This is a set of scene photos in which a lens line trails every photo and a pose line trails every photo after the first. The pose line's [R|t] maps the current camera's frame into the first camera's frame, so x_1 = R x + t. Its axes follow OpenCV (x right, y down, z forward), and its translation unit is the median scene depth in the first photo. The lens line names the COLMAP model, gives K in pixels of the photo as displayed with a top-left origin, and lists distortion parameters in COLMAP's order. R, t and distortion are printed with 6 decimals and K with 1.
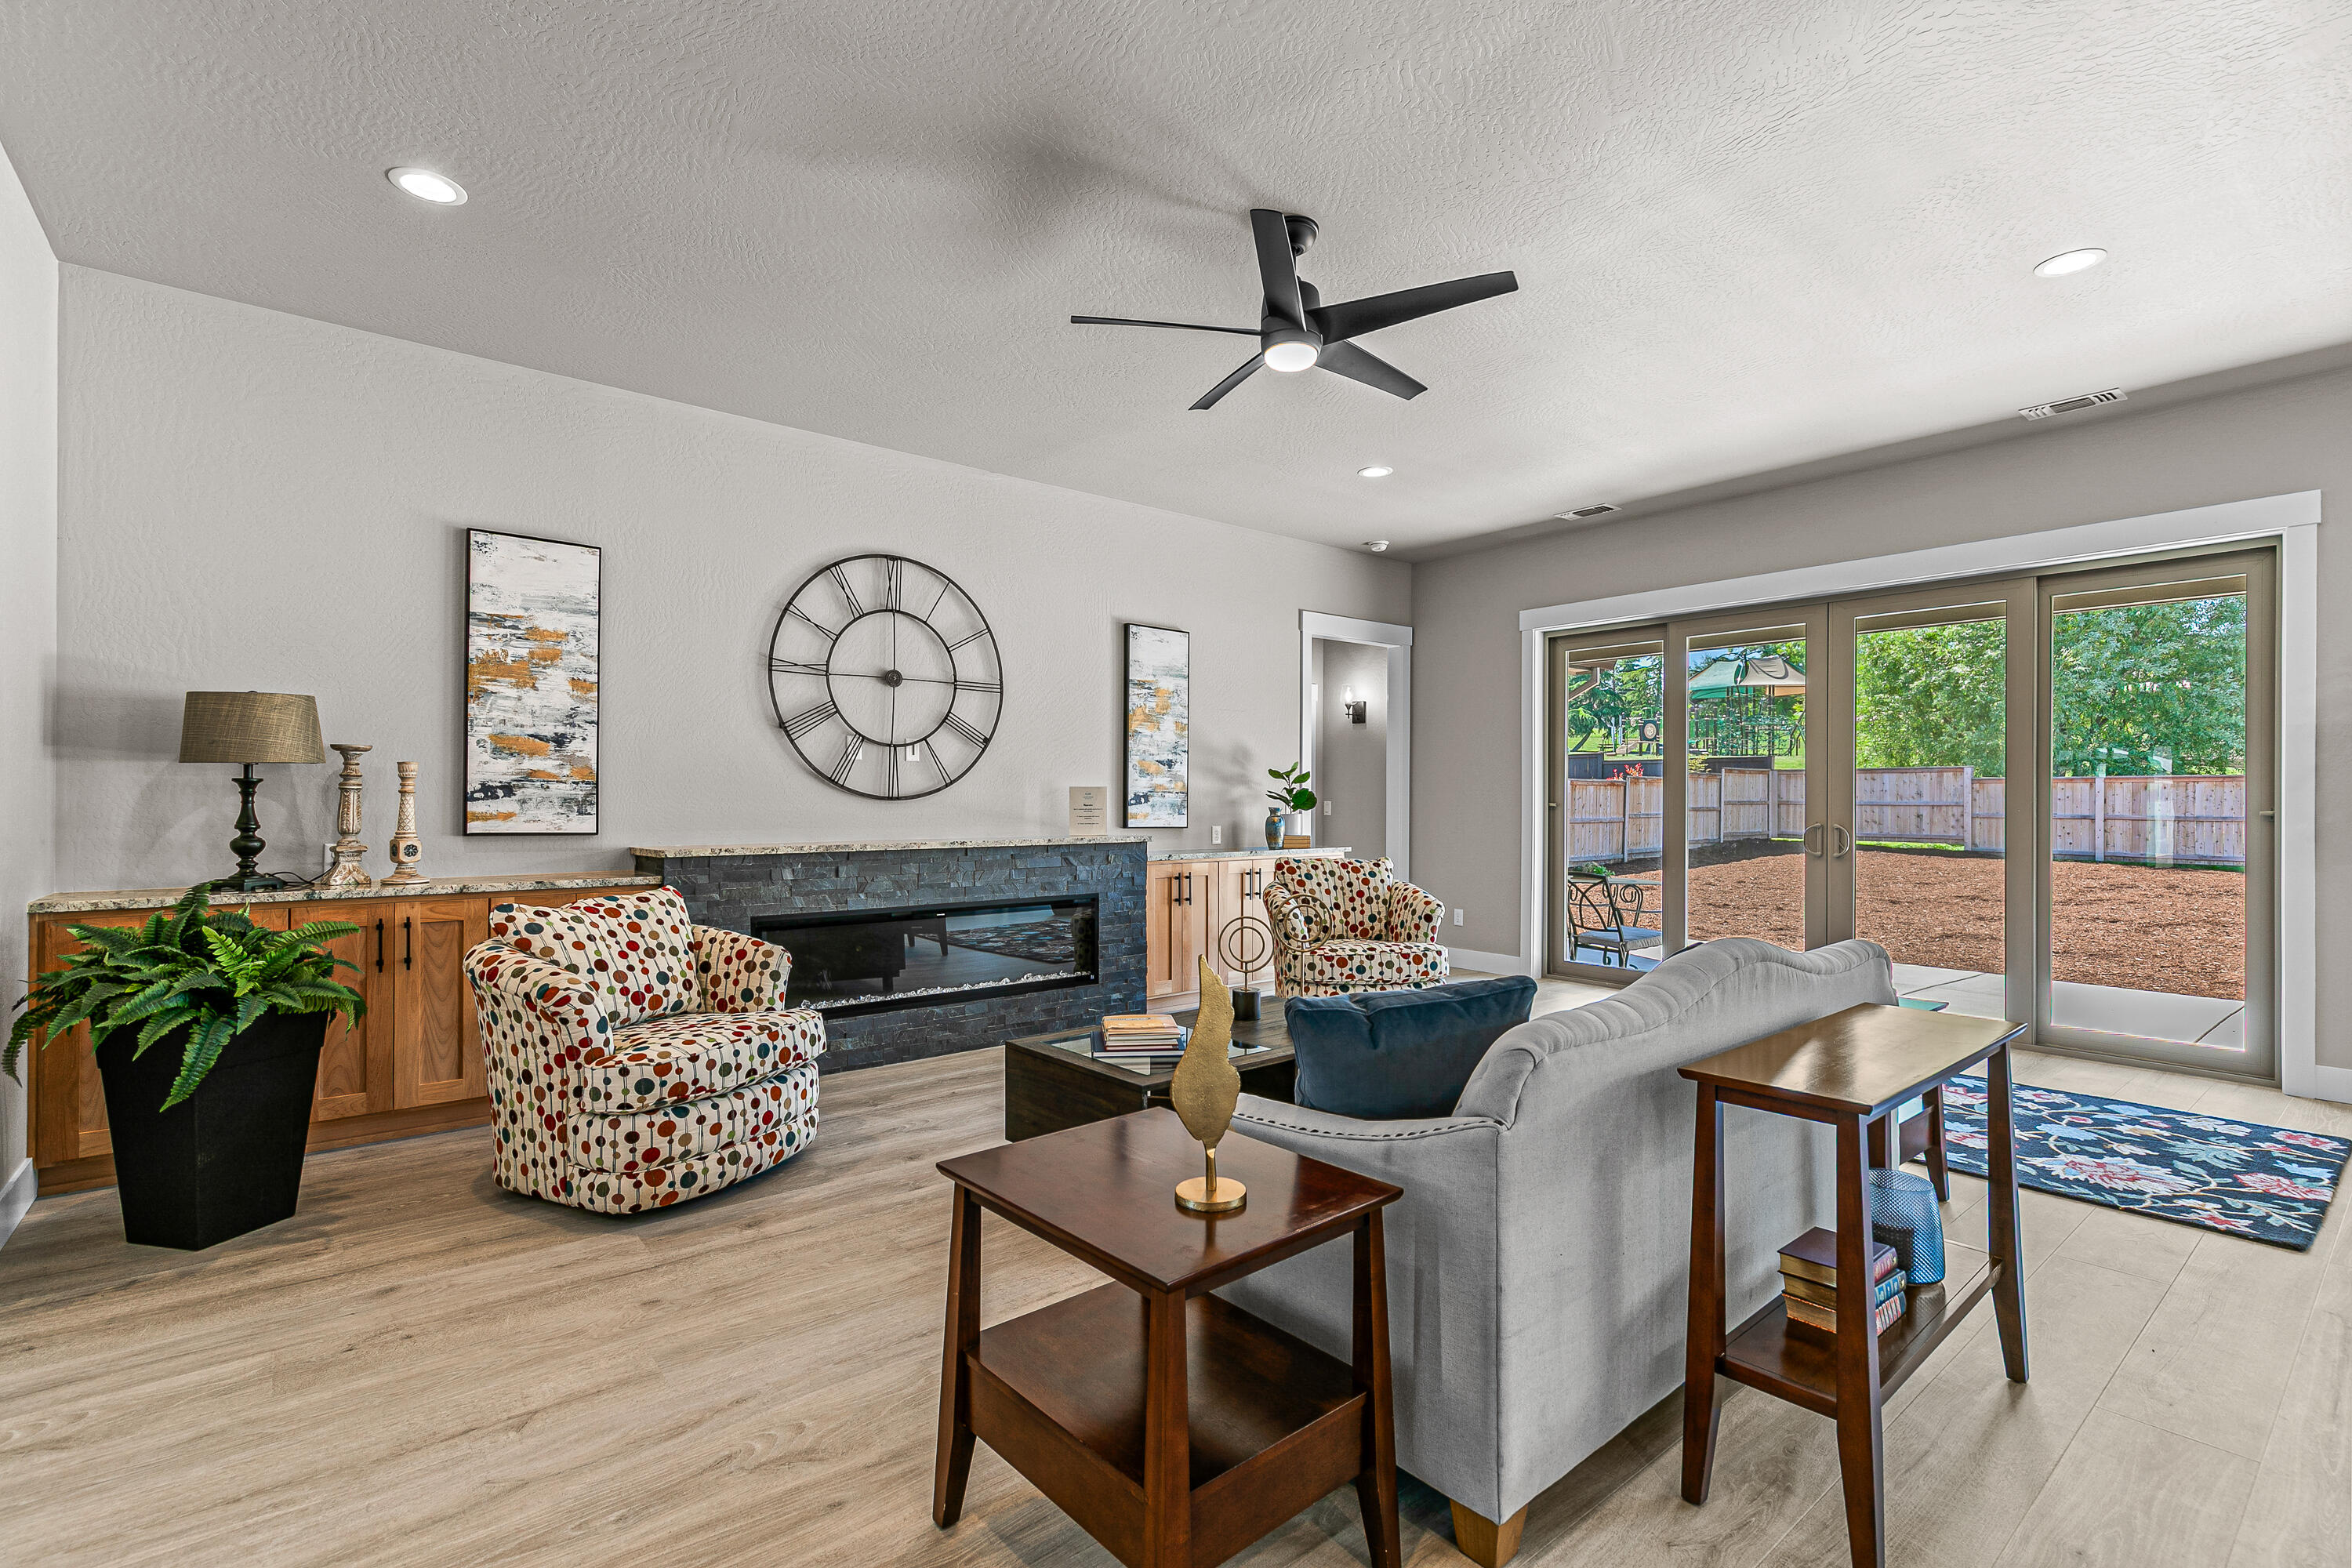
lens RADIAL K [[1063.5, 0, 1180.9], [0, 1063.5, 805.2], [0, 0, 1]] dist [0.005658, 0.000274]
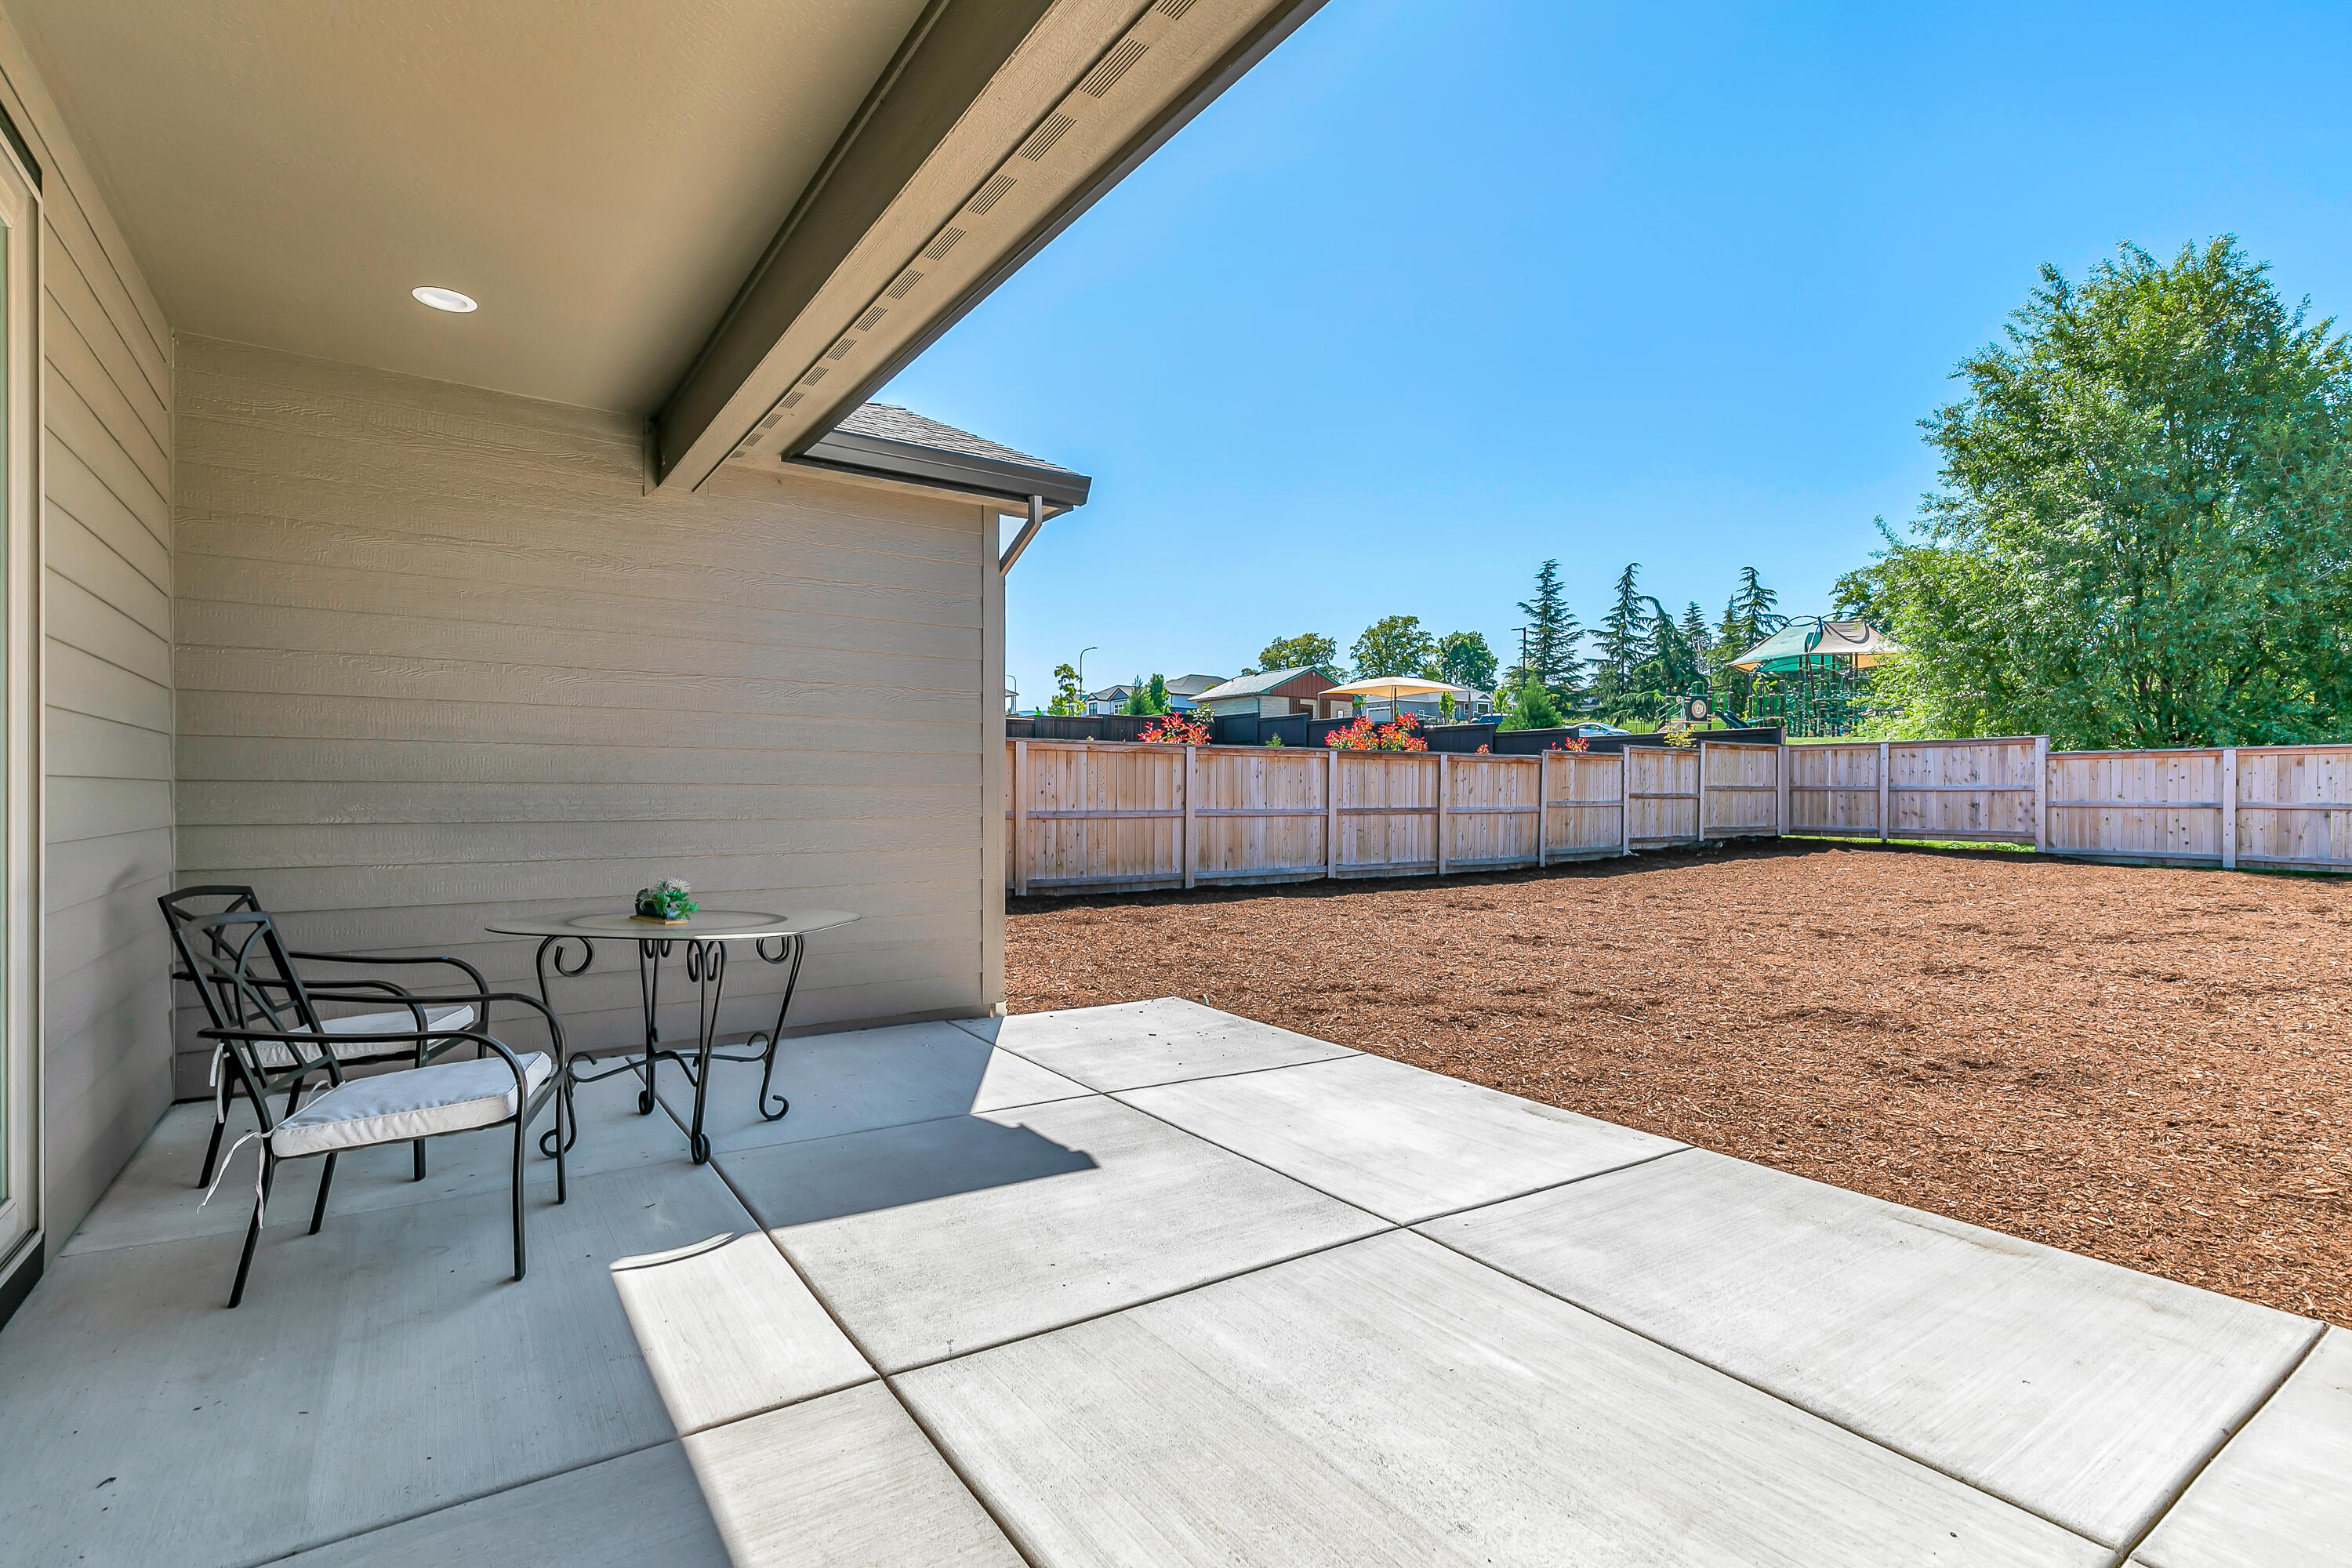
lens RADIAL K [[1088.4, 0, 1173.2], [0, 1088.4, 794.6], [0, 0, 1]] dist [0.000591, -0.000328]
pose [[0.995241, -0.000582, -0.097447, 0.903081], [-0.000133, 0.999973, -0.007336, 0.035263], [0.097449, 0.007314, 0.995214, 0.832904]]
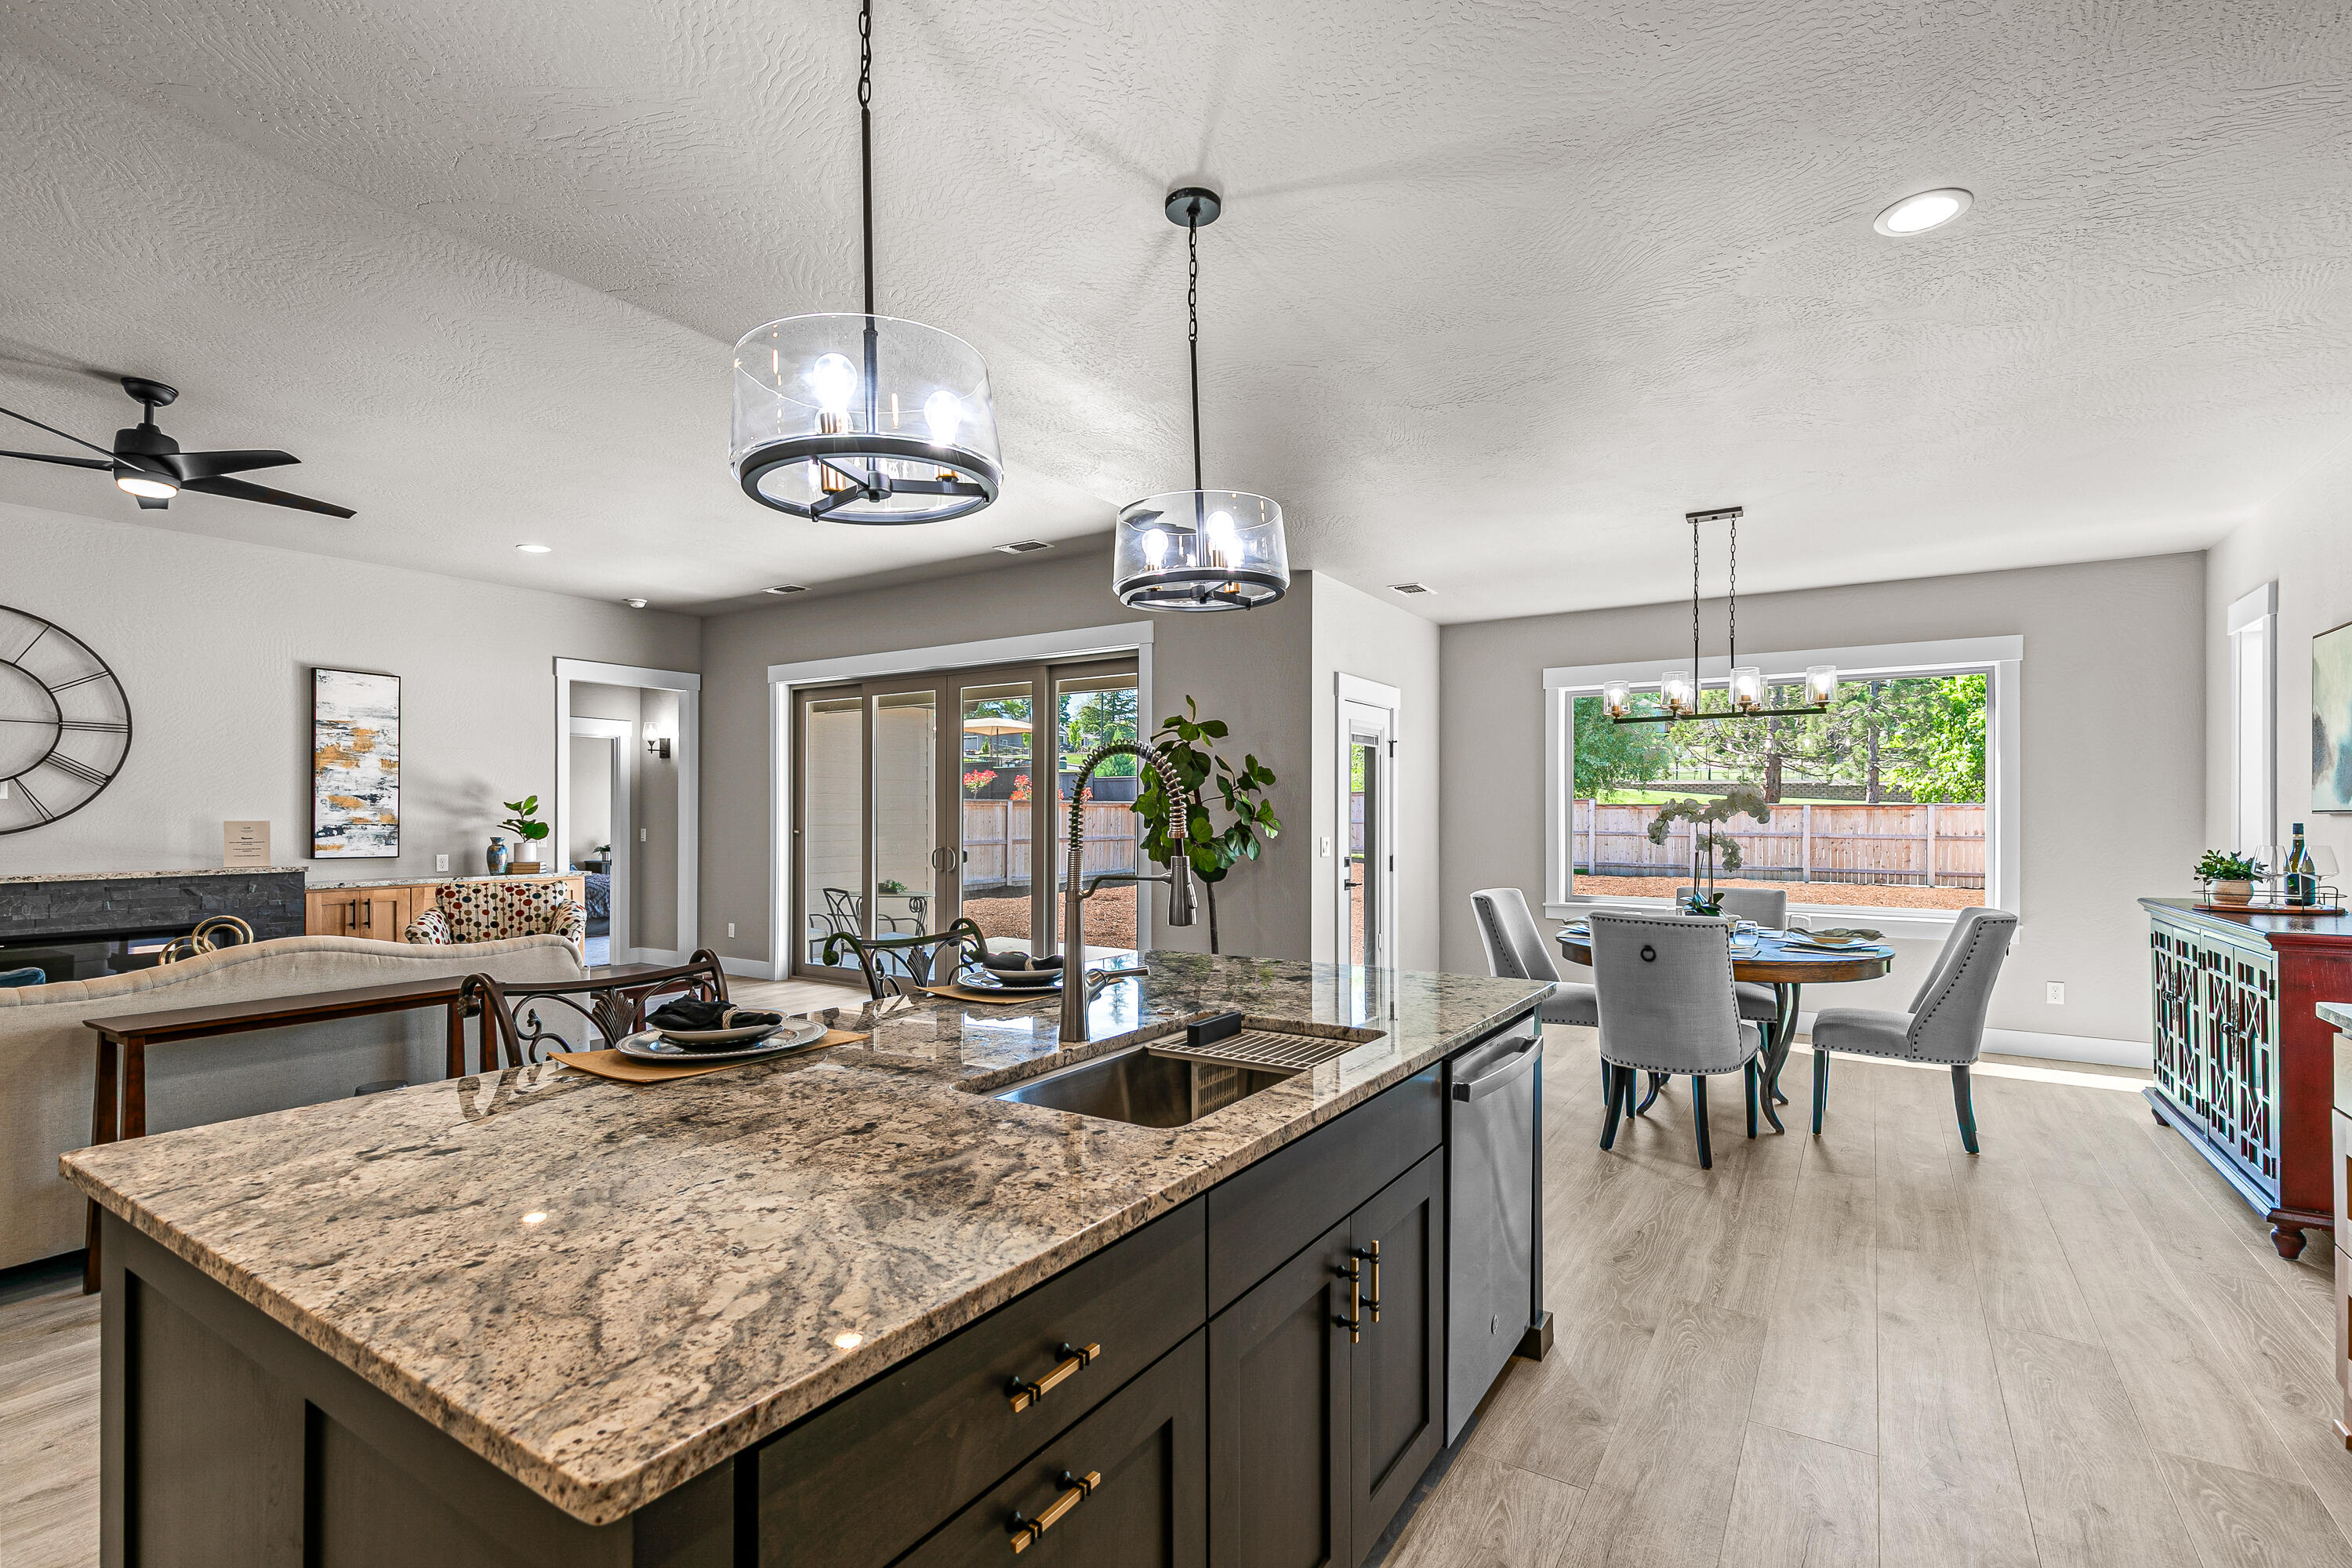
lens RADIAL K [[1072.4, 0, 1166.6], [0, 1072.4, 821.6], [0, 0, 1]] dist [0.018080, 0.000124]
pose [[0.958199, -0.004567, 0.286067, 0.491264], [0.004418, 0.999990, 0.001165, -0.014178], [-0.286069, 0.000147, 0.958209, -0.315326]]
